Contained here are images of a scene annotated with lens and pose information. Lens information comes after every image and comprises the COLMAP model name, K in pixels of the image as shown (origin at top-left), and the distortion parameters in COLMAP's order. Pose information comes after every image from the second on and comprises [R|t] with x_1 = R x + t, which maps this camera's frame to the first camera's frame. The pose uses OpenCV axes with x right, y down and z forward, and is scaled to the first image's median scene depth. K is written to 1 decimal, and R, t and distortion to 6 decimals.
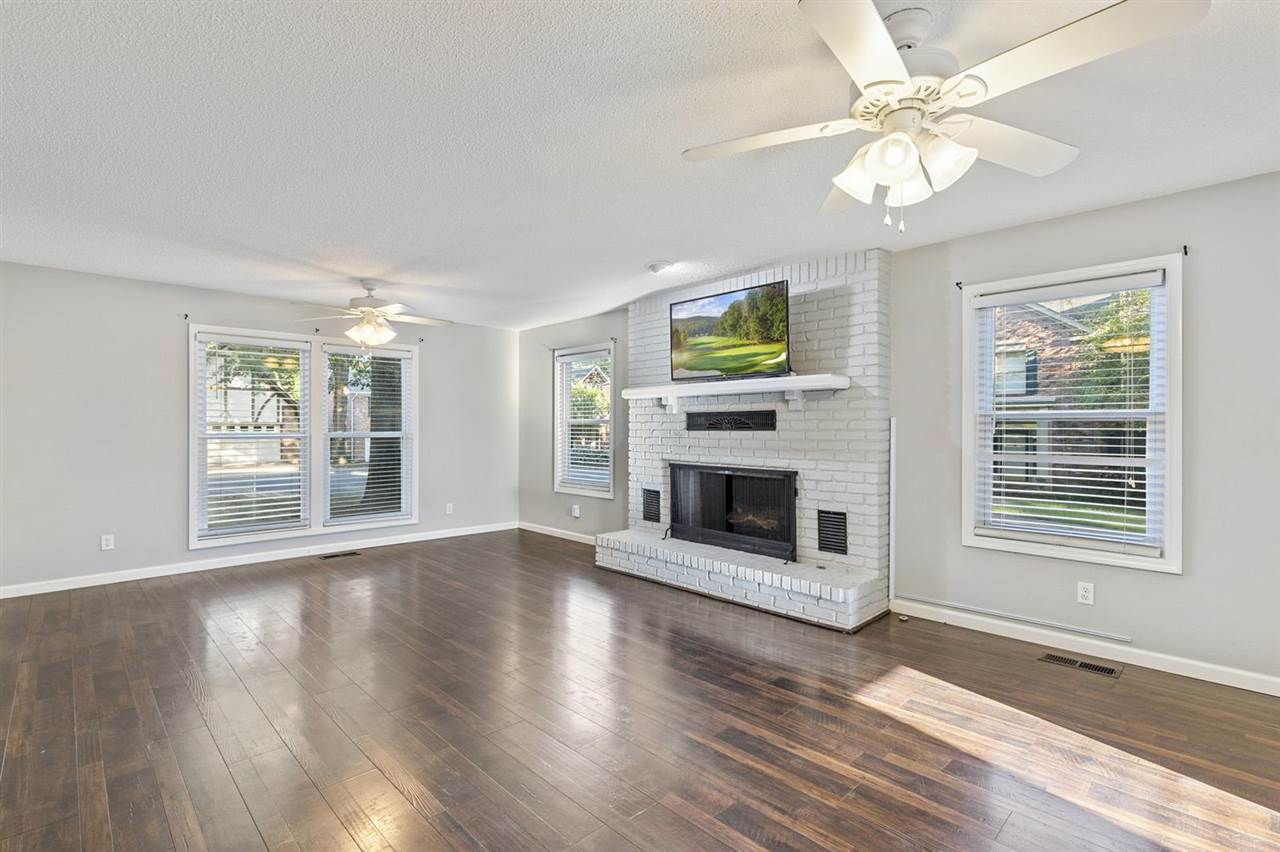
lens RADIAL K [[590.7, 0, 629.1], [0, 590.7, 428.1], [0, 0, 1]] dist [0.007844, -0.000907]
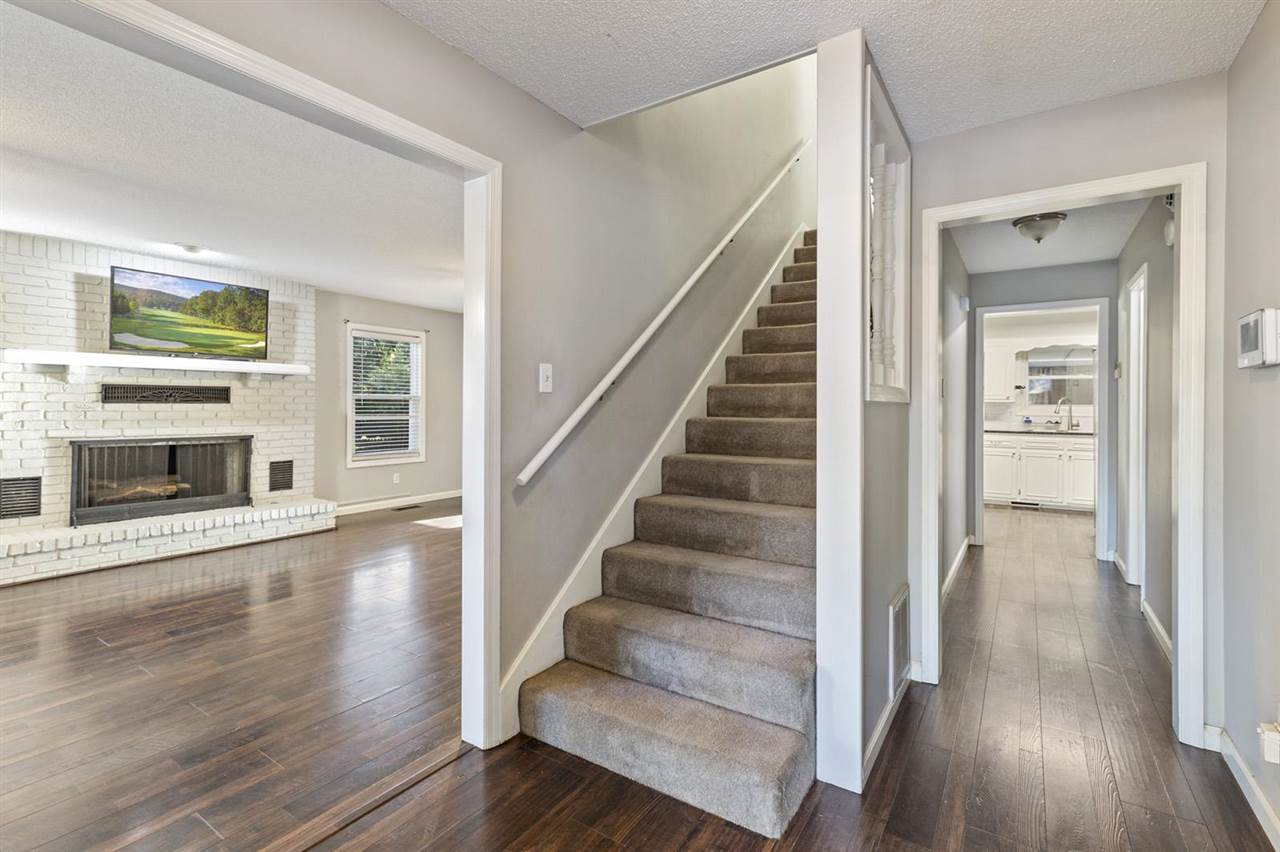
lens RADIAL K [[590.7, 0, 636.1], [0, 590.7, 404.9], [0, 0, 1]] dist [0.007844, -0.000907]
pose [[-0.214565, 0.001994, 0.976708, -1.141904], [-0.001636, 0.999996, -0.002401, 0.009072], [-0.976708, -0.002113, -0.214561, 0.451562]]
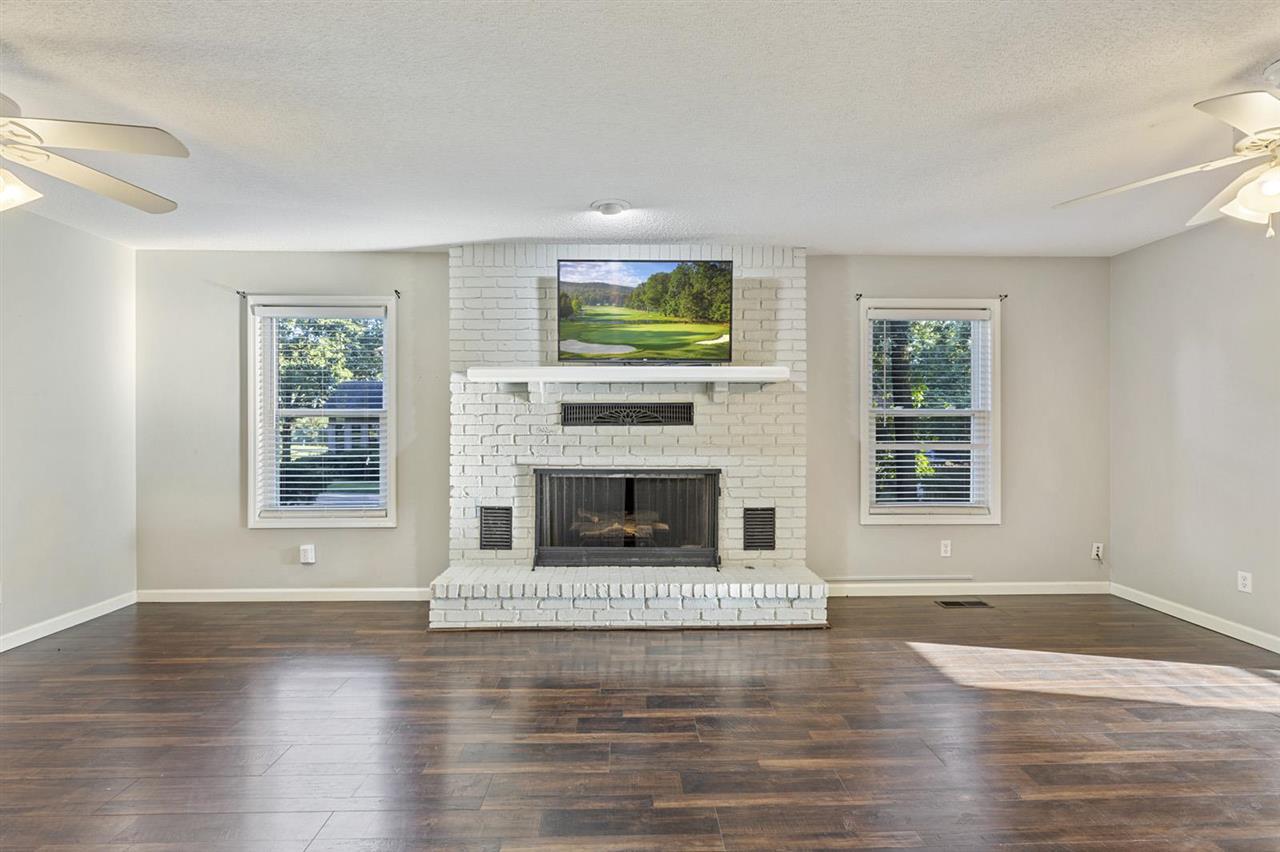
lens RADIAL K [[590.7, 0, 634.6], [0, 590.7, 421.2], [0, 0, 1]] dist [0.007844, -0.000907]
pose [[0.672871, -0.001305, 0.739758, -0.483698], [0.001570, 0.999999, 0.000336, -0.002205], [-0.739758, 0.000935, 0.672873, 0.468782]]
